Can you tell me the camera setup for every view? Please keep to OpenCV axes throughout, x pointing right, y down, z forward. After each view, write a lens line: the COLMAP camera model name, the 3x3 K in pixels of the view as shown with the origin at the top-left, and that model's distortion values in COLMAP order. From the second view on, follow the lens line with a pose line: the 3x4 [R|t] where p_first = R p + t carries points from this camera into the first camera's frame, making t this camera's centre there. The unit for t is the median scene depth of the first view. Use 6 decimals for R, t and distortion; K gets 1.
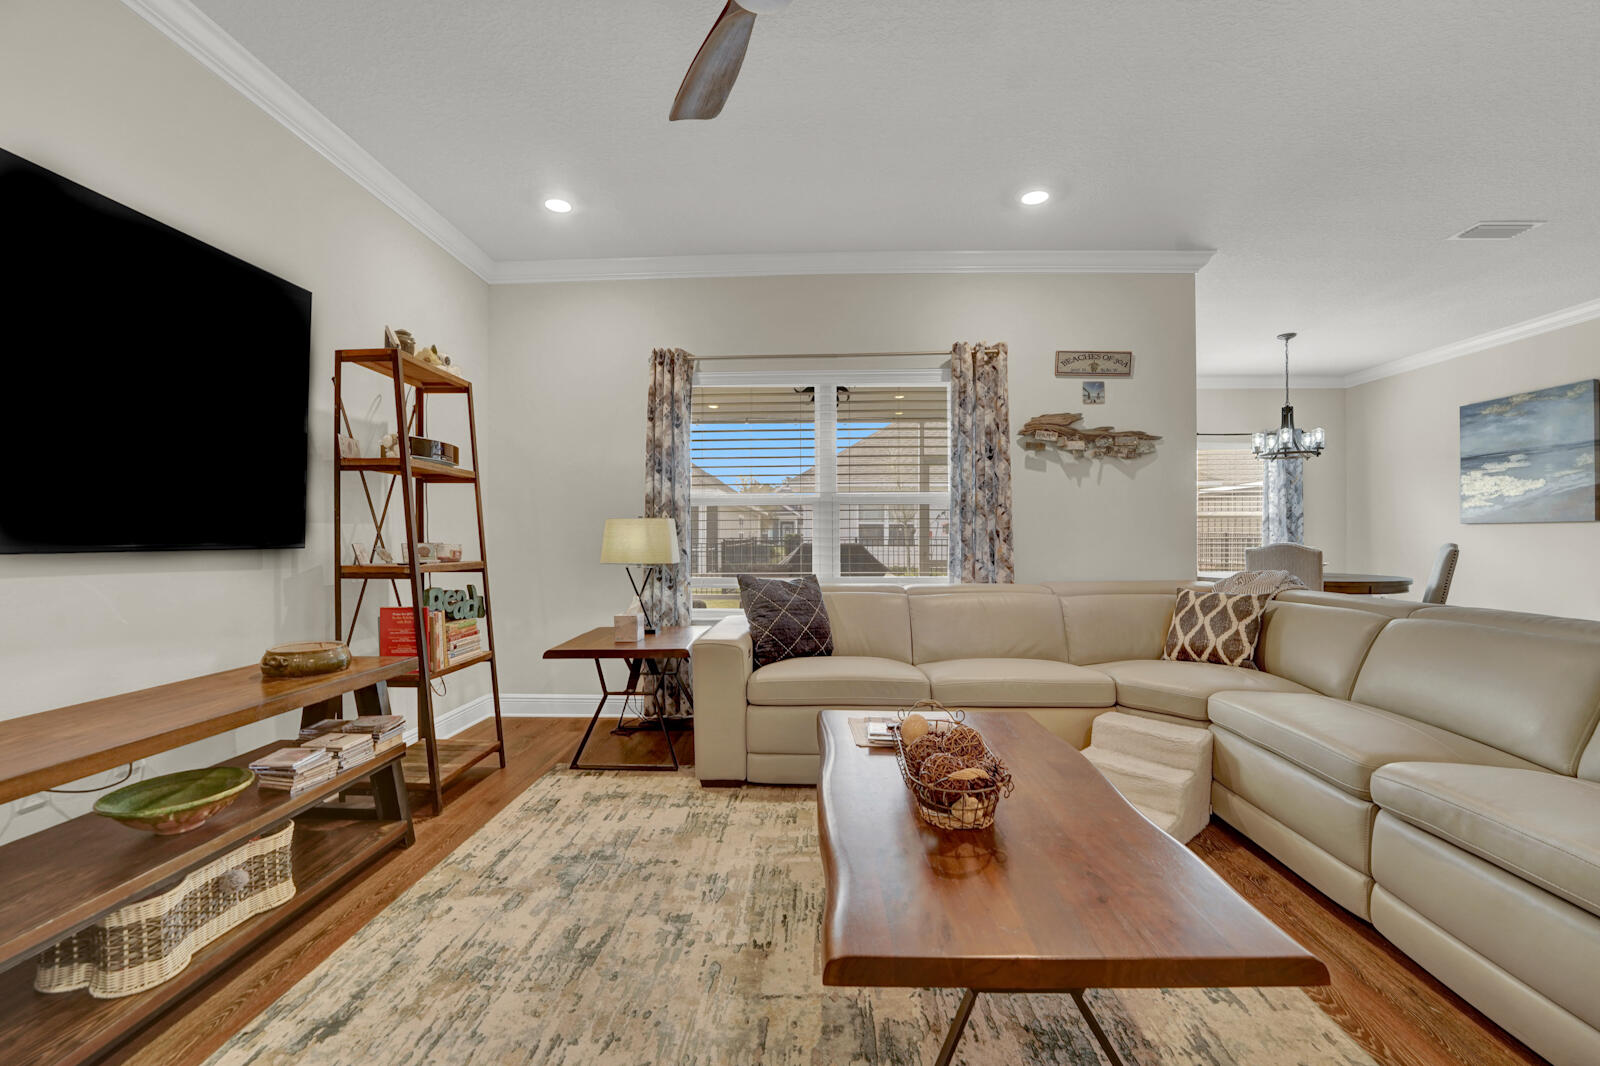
lens RADIAL K [[656.7, 0, 799.9], [0, 656.7, 543.6], [0, 0, 1]] dist [-0.027437, 0.002136]
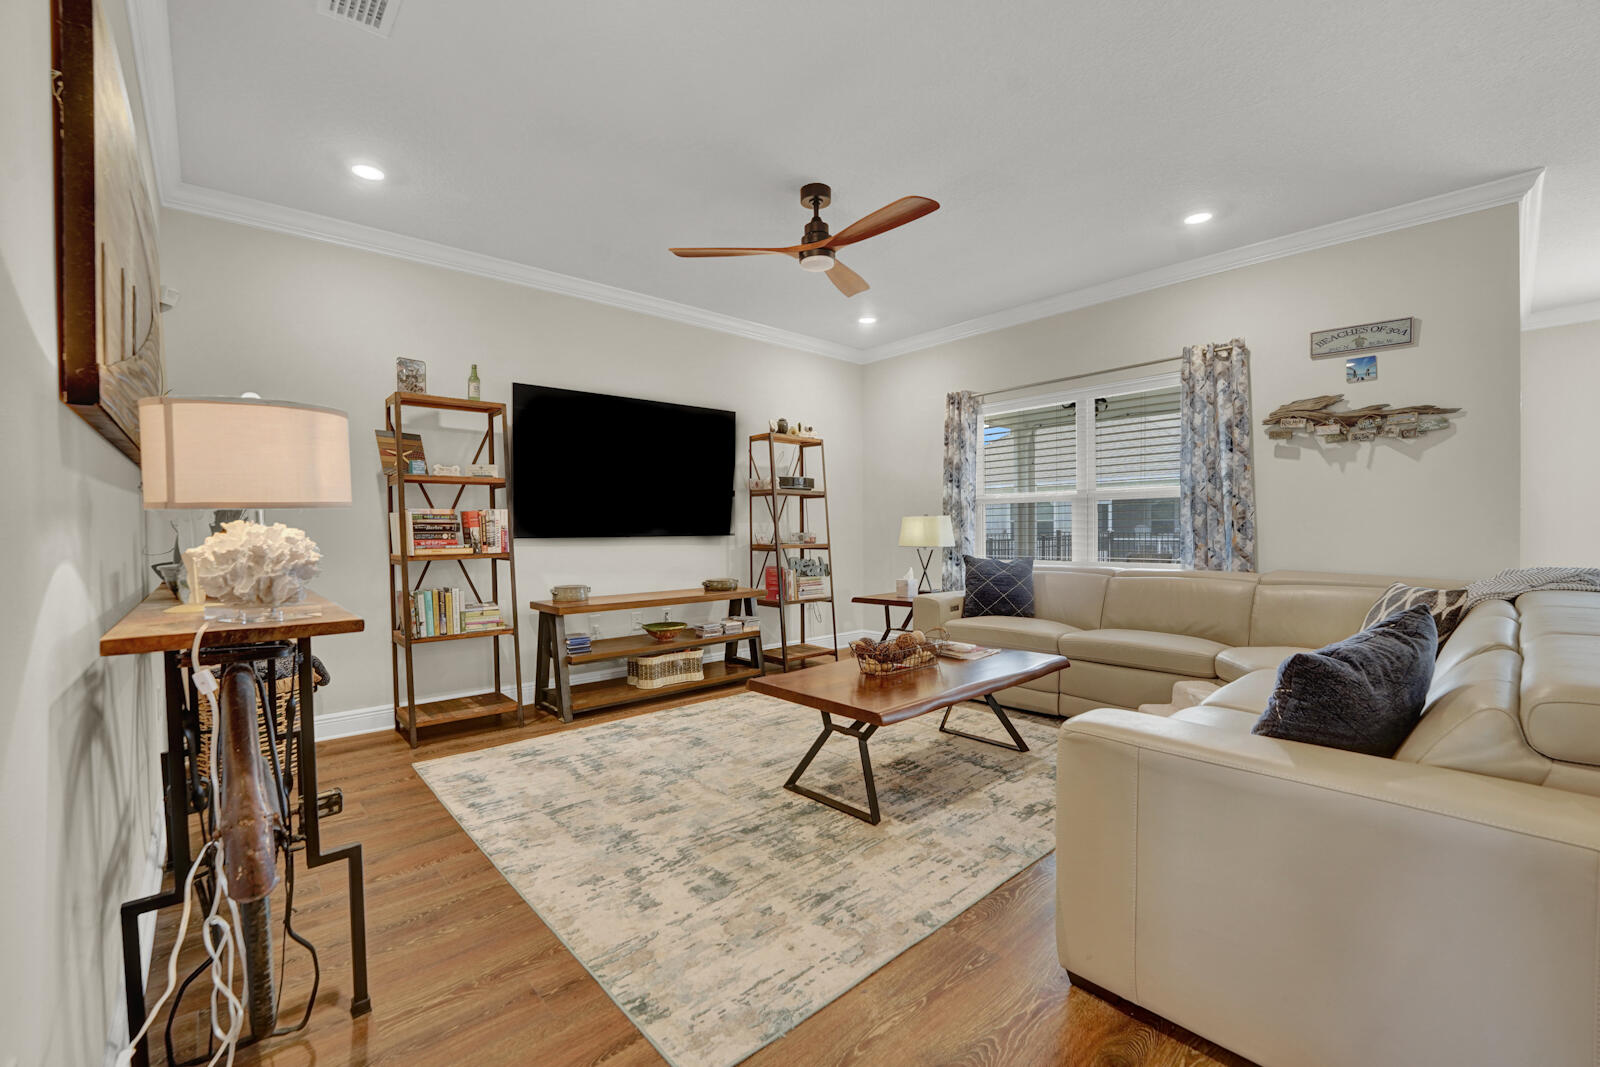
lens RADIAL K [[656.7, 0, 804.1], [0, 656.7, 547.5], [0, 0, 1]] dist [-0.027437, 0.002136]
pose [[0.701965, 0.015606, -0.712040, 0.563761], [-0.001489, 0.999790, 0.020445, 0.002396], [0.712210, -0.013292, 0.701841, -0.204680]]
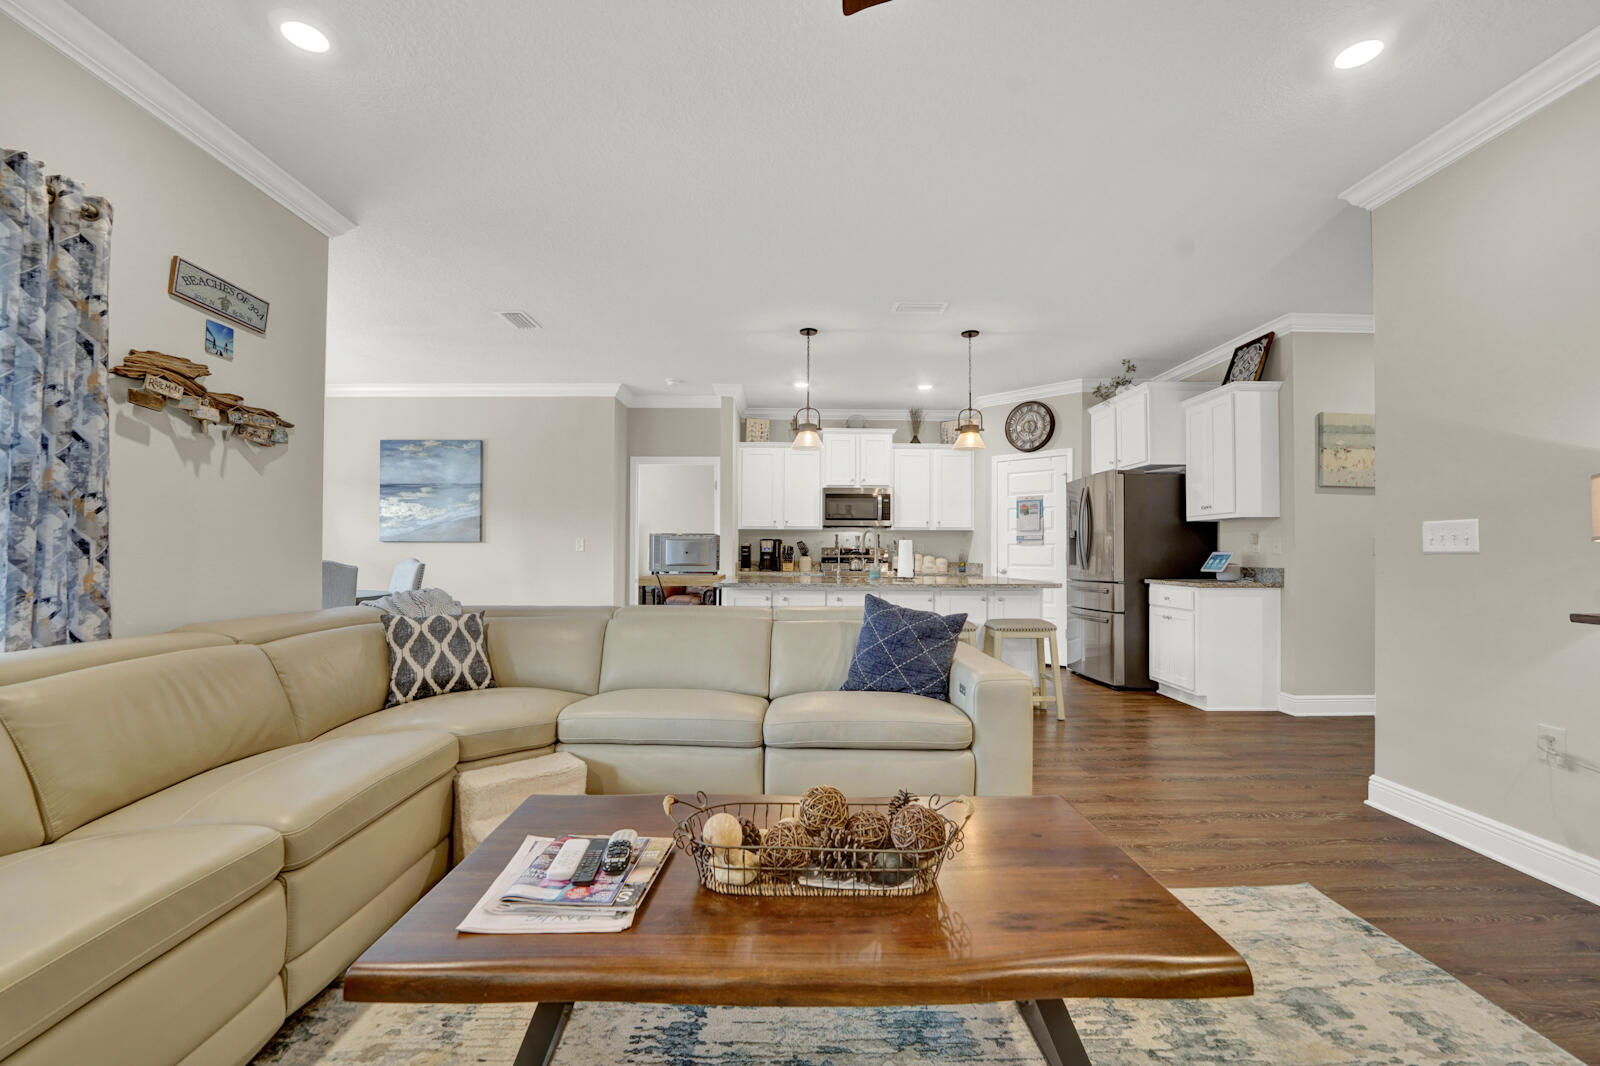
lens RADIAL K [[656.7, 0, 790.1], [0, 656.7, 545.9], [0, 0, 1]] dist [-0.027437, 0.002136]
pose [[-0.037419, 0.011839, 0.999230, -0.242310], [0.006720, 0.999910, -0.011595, -0.006489], [-0.999277, 0.006281, -0.037496, 0.447186]]
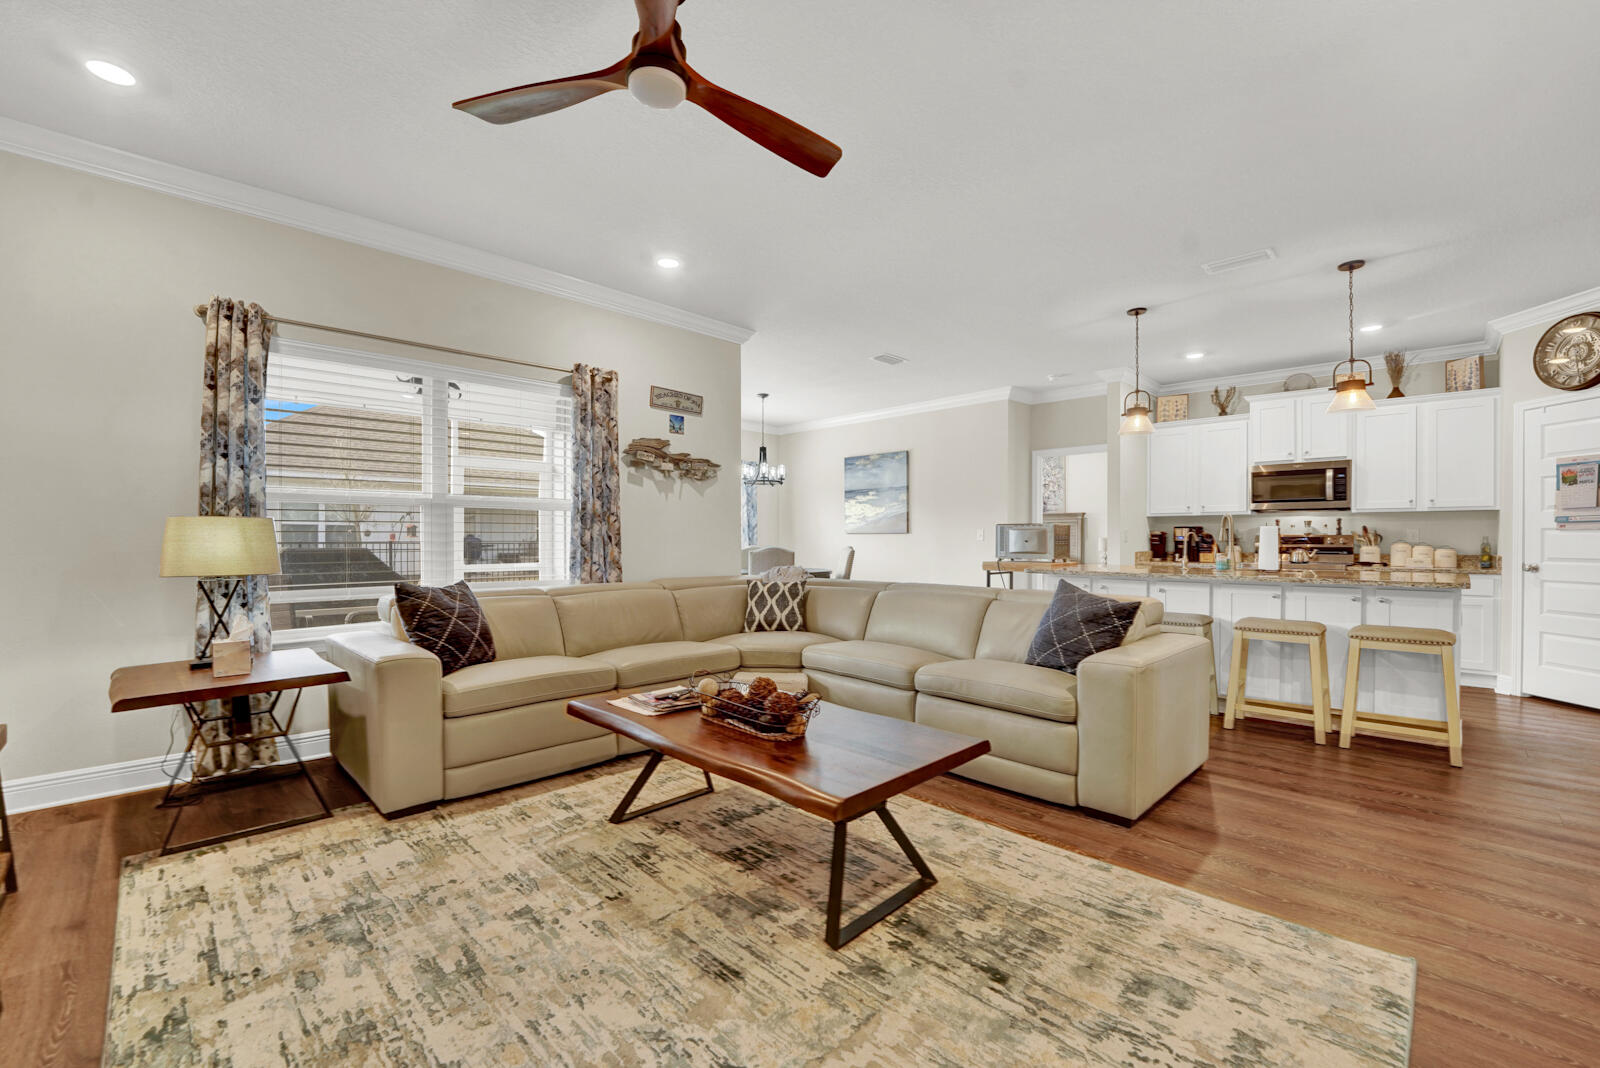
lens RADIAL K [[656.7, 0, 791.8], [0, 656.7, 550.5], [0, 0, 1]] dist [-0.027437, 0.002136]
pose [[0.689986, -0.007379, 0.723785, -0.304664], [0.004220, 0.999972, 0.006172, -0.000706], [-0.723810, -0.001204, 0.689998, -0.009237]]
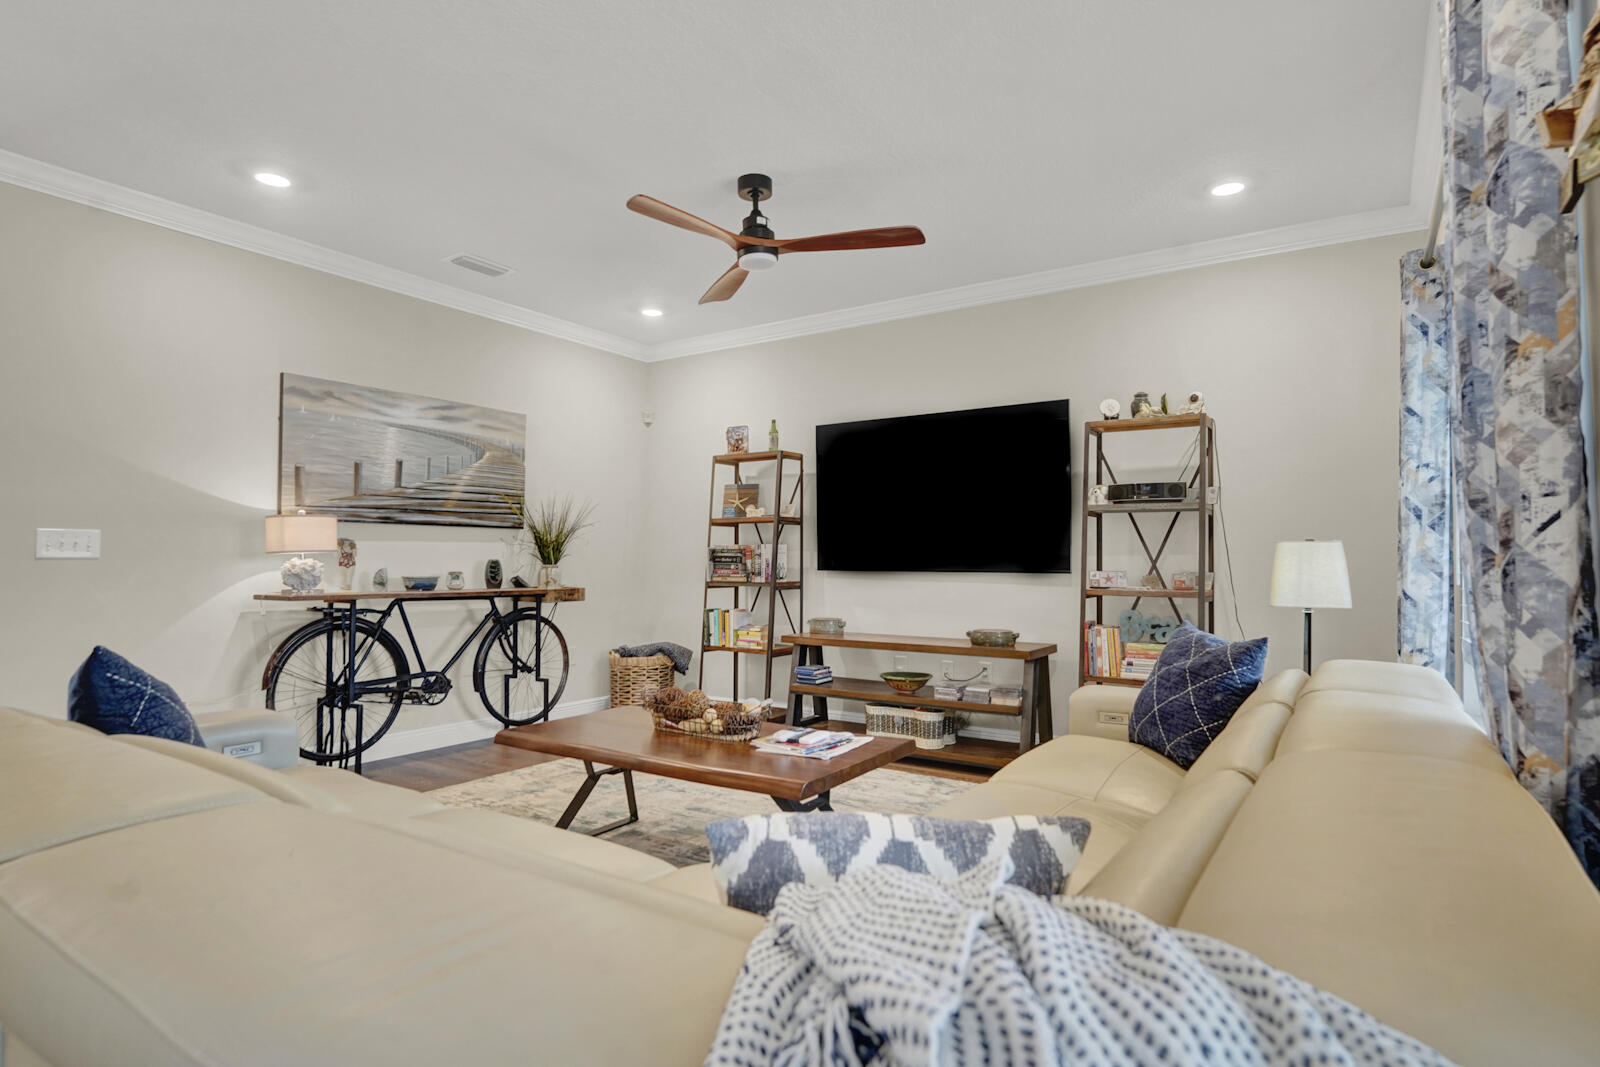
lens RADIAL K [[884.7, 0, 799.1], [0, 884.7, 538.4], [0, 0, 1]] dist [0.001524, 0.000138]
pose [[-0.526760, -0.017819, -0.849827, 0.796420], [-0.010224, 0.999841, -0.014627, -0.022540], [0.849953, 0.000983, -0.526858, 0.965800]]
